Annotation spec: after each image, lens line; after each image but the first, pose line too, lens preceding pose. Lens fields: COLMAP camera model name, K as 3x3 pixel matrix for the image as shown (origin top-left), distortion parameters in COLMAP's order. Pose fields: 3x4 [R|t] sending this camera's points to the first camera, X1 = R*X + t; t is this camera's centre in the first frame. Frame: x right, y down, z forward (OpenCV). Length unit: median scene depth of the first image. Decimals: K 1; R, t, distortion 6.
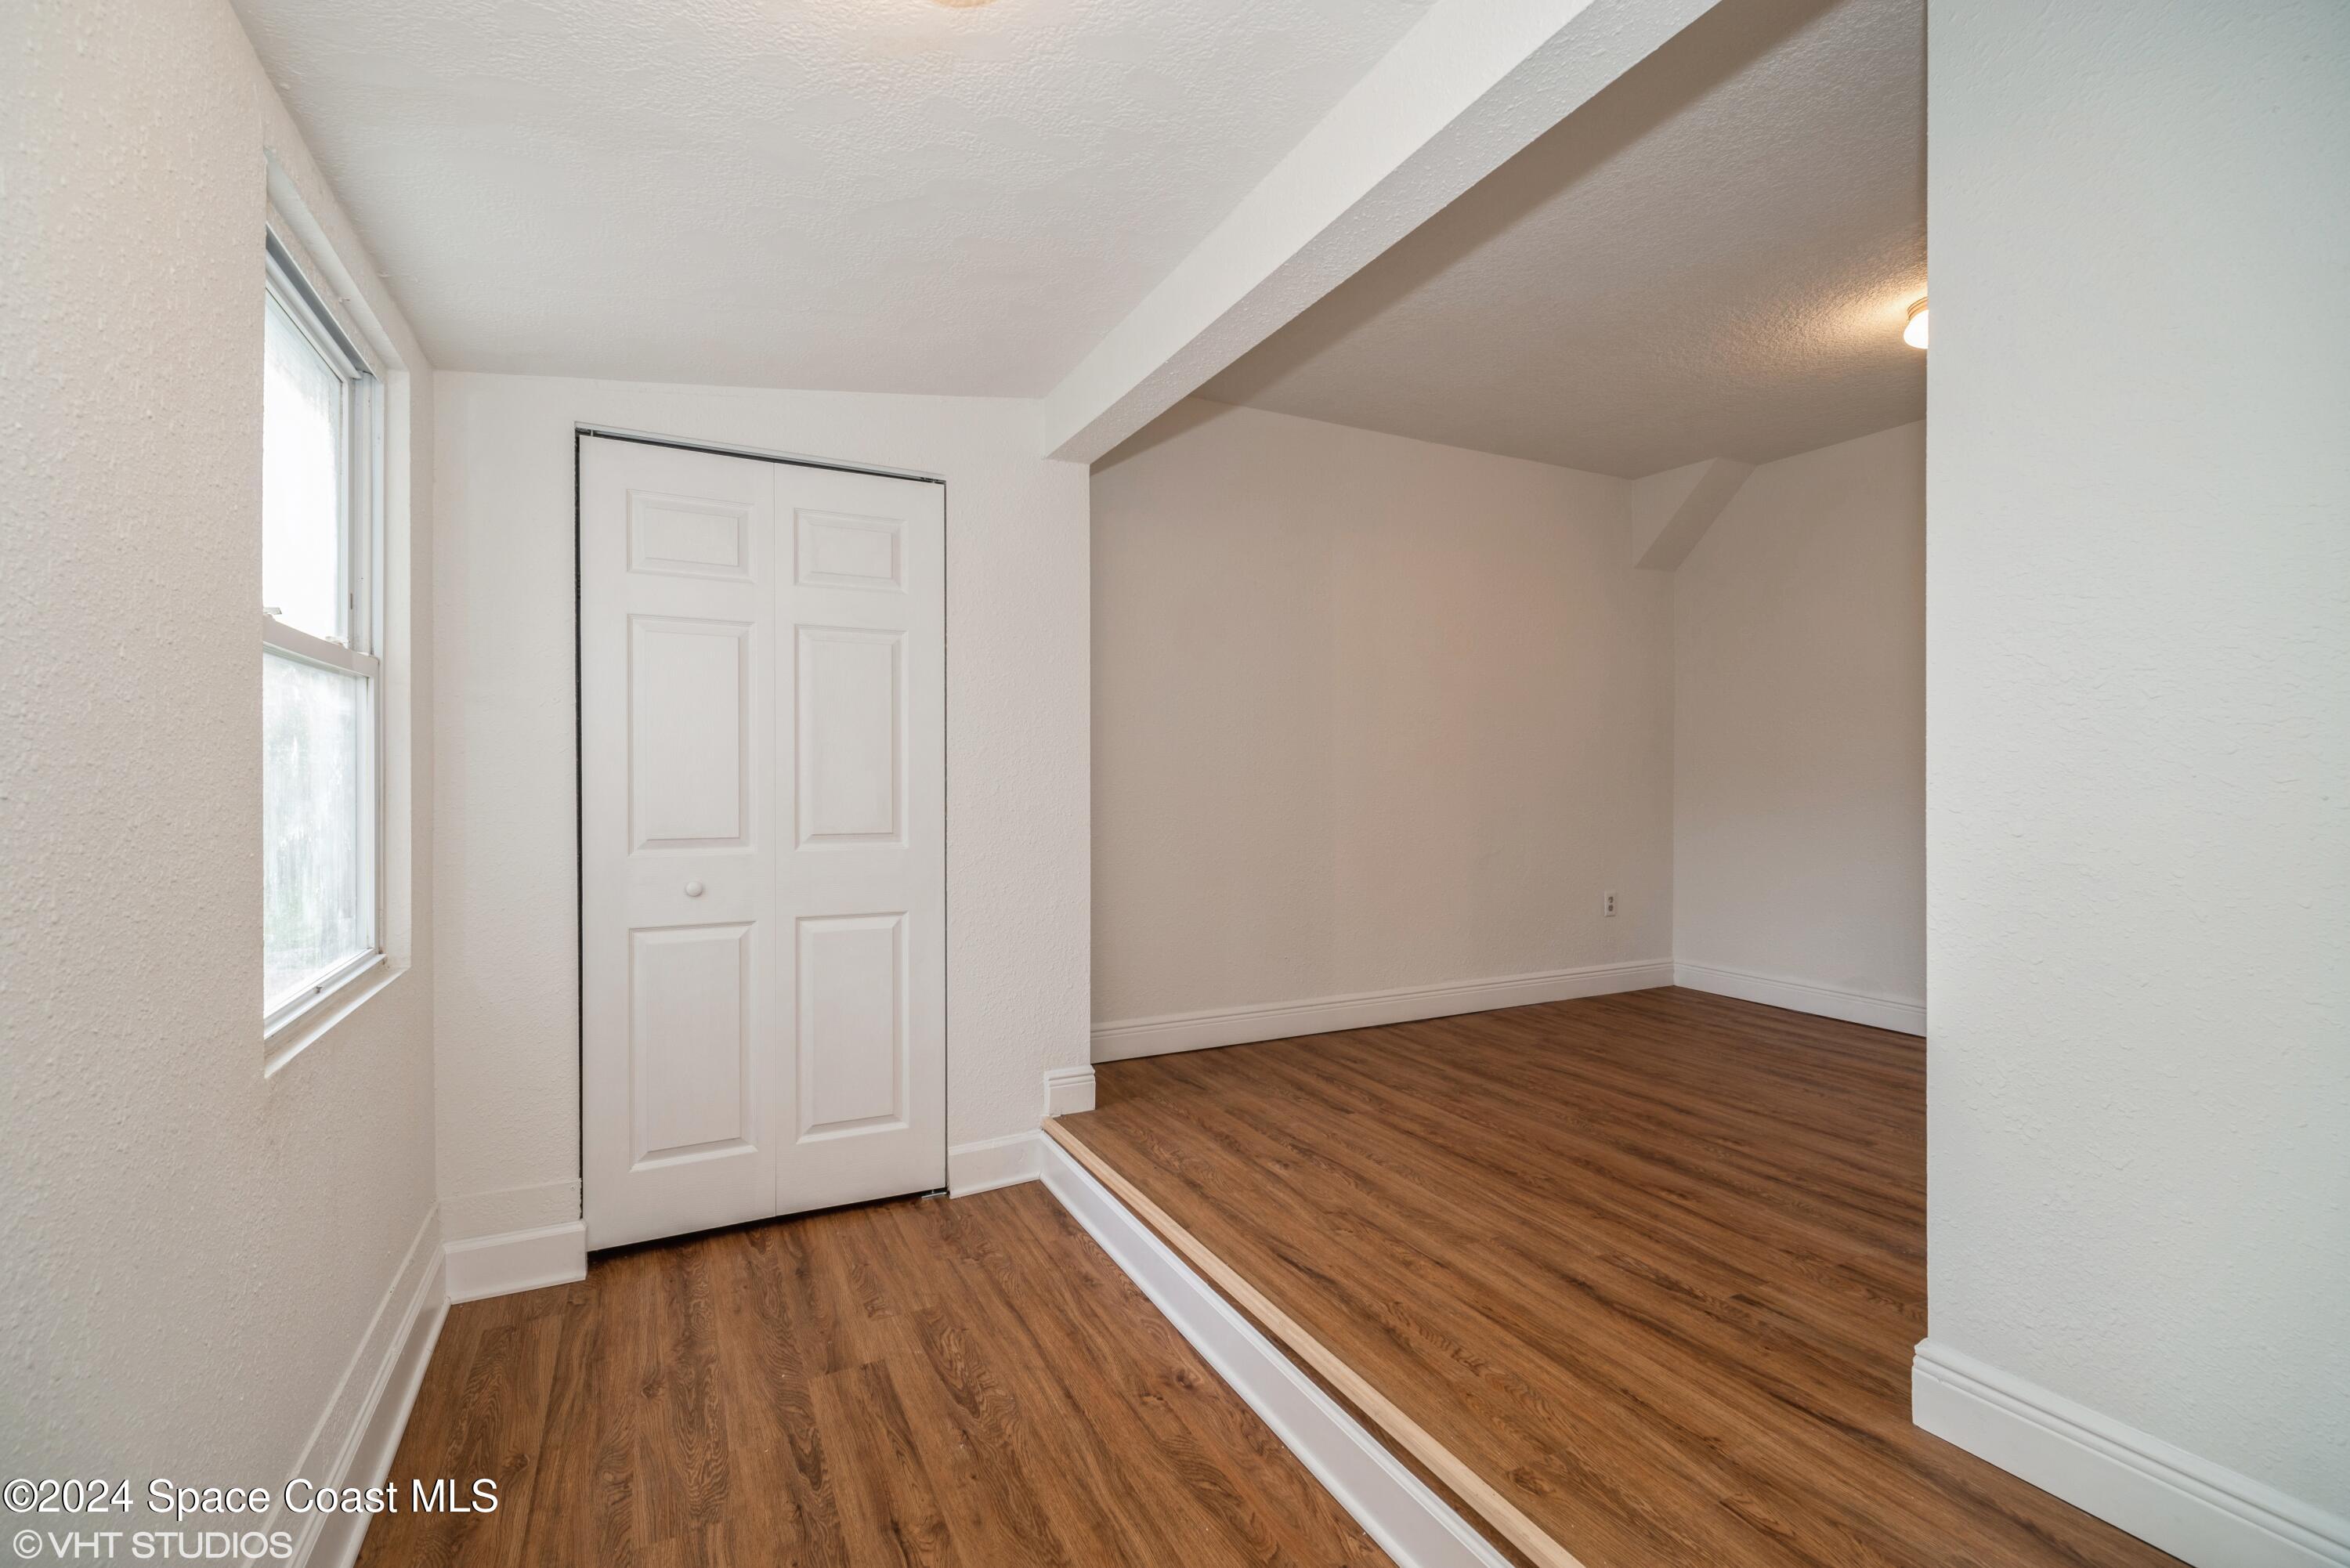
lens RADIAL K [[1026.6, 0, 1173.6], [0, 1026.6, 776.0], [0, 0, 1]] dist [0.001105, -0.000179]
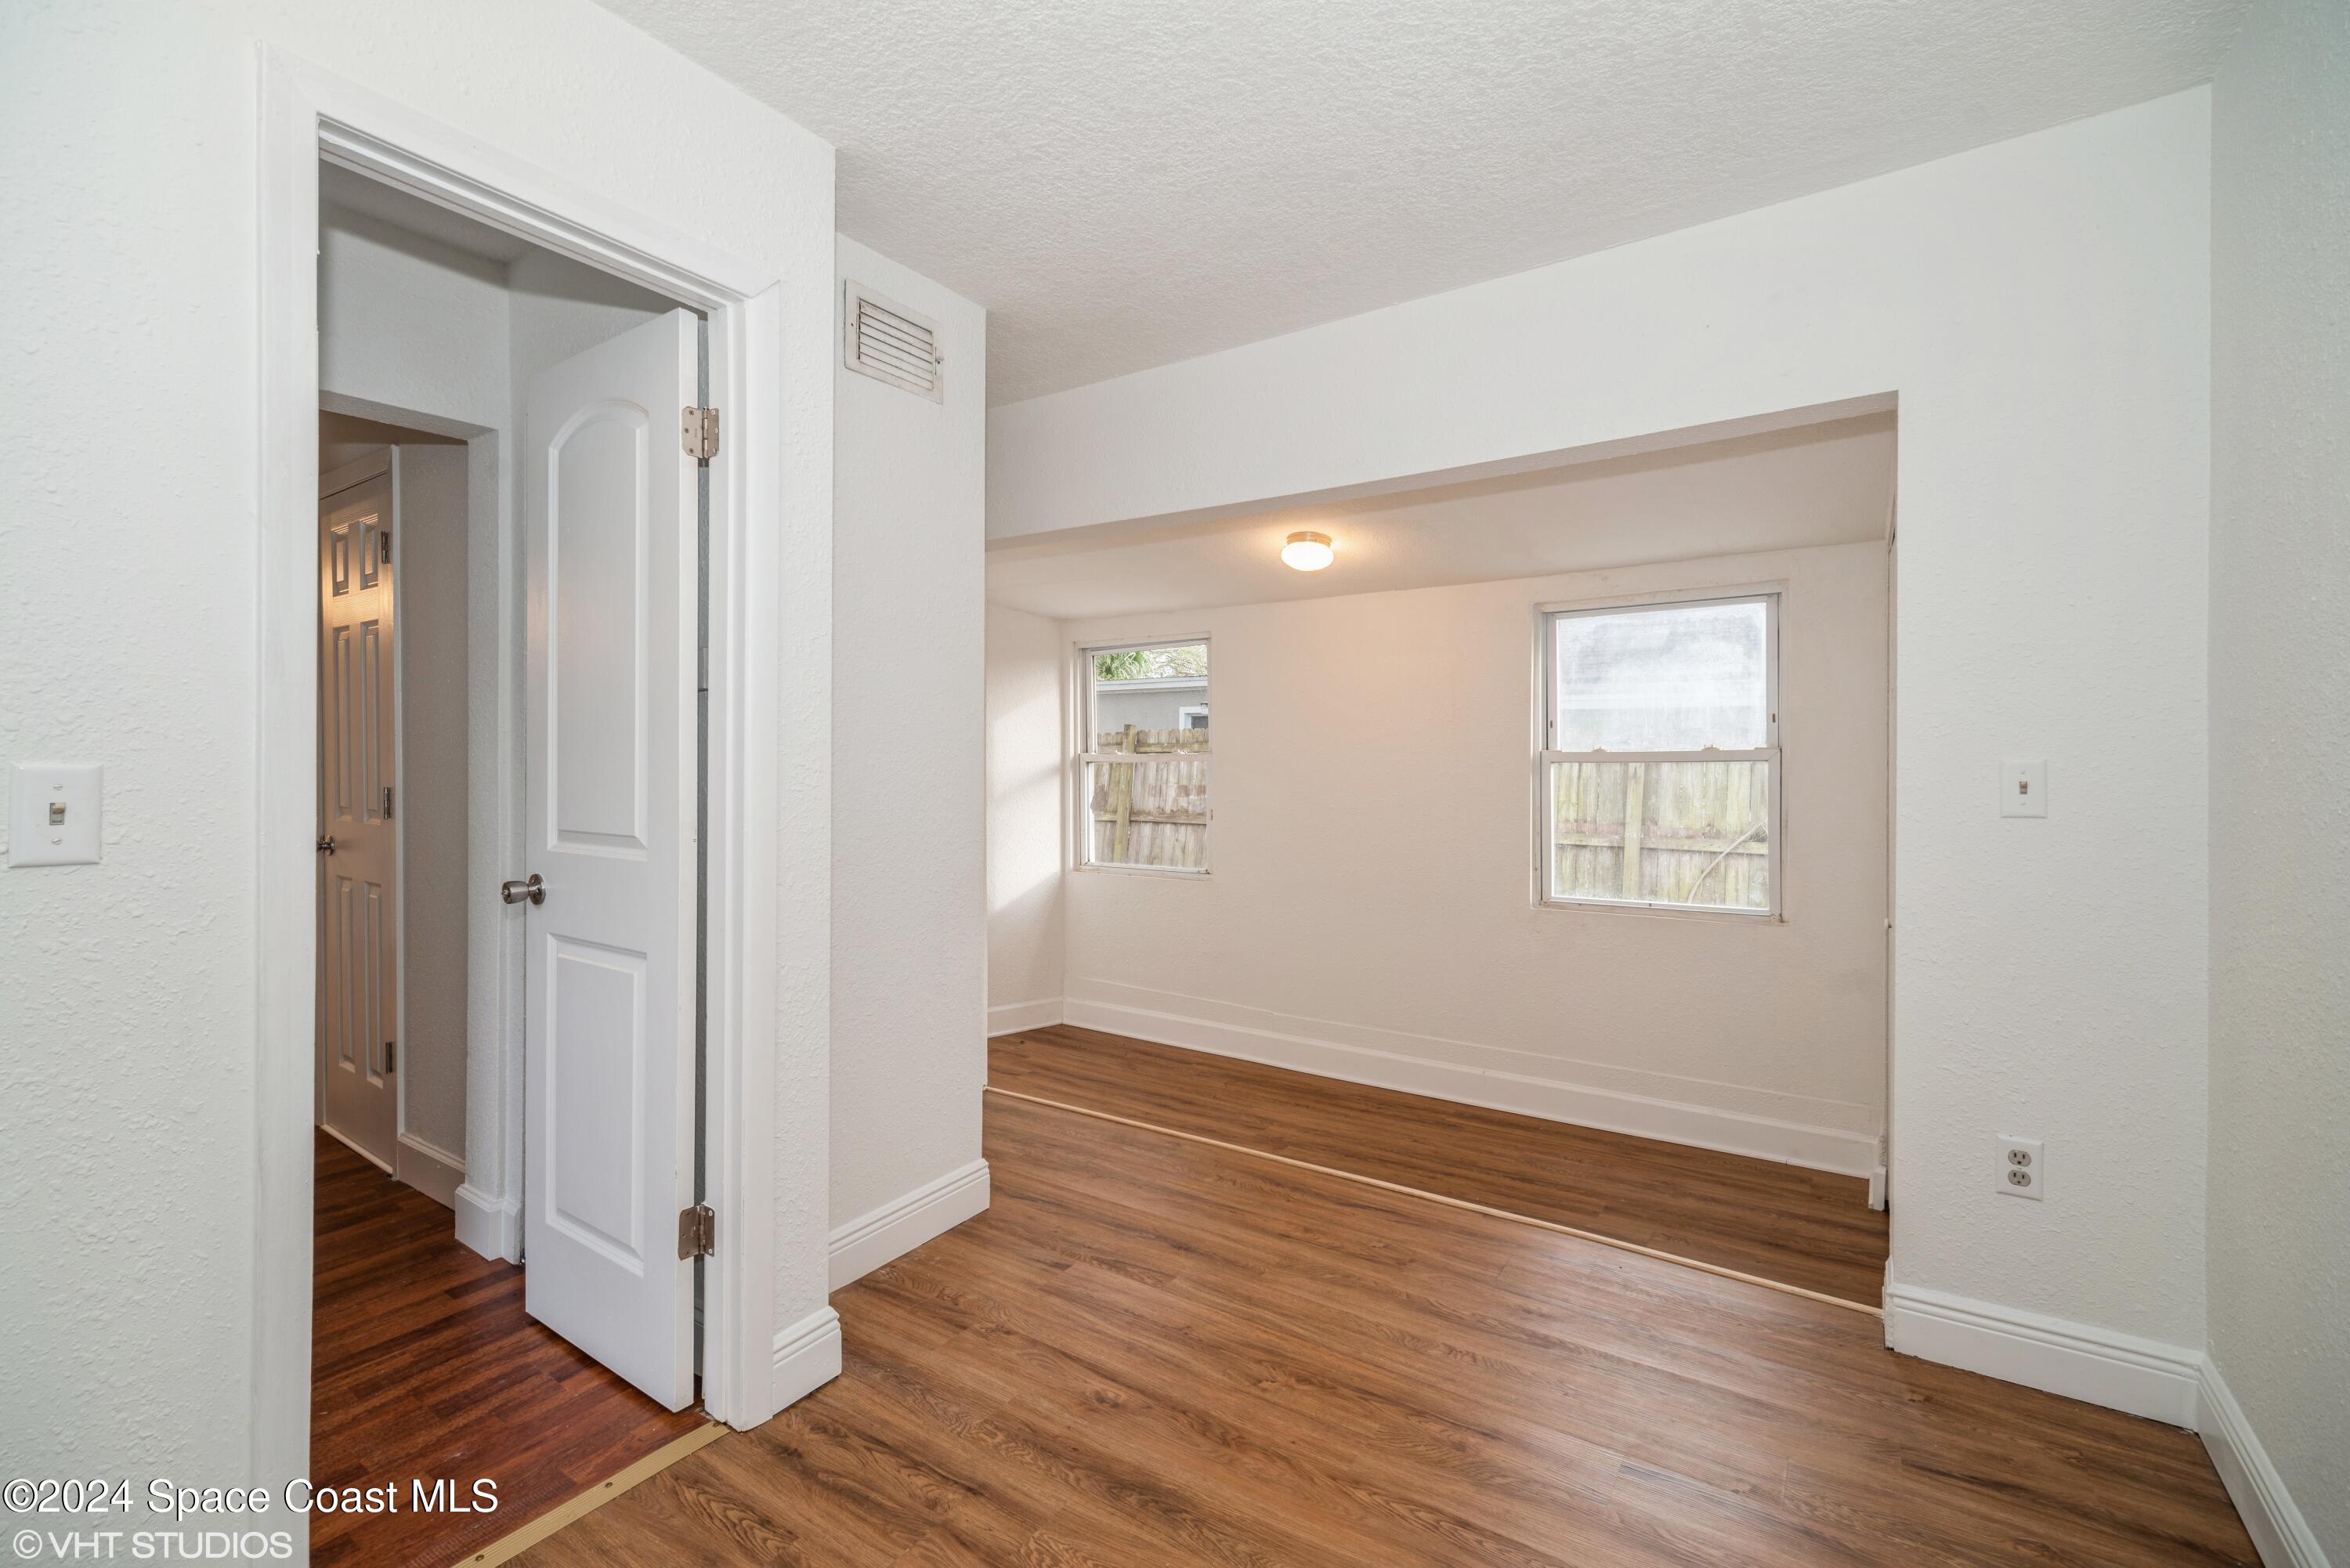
lens RADIAL K [[1026.6, 0, 1174.7], [0, 1026.6, 768.8], [0, 0, 1]] dist [0.001105, -0.000179]
pose [[-0.875274, 0.004736, -0.483604, 0.917382], [0.002905, 0.999985, 0.004536, -0.082675], [0.483619, 0.002565, -0.875275, 1.908207]]
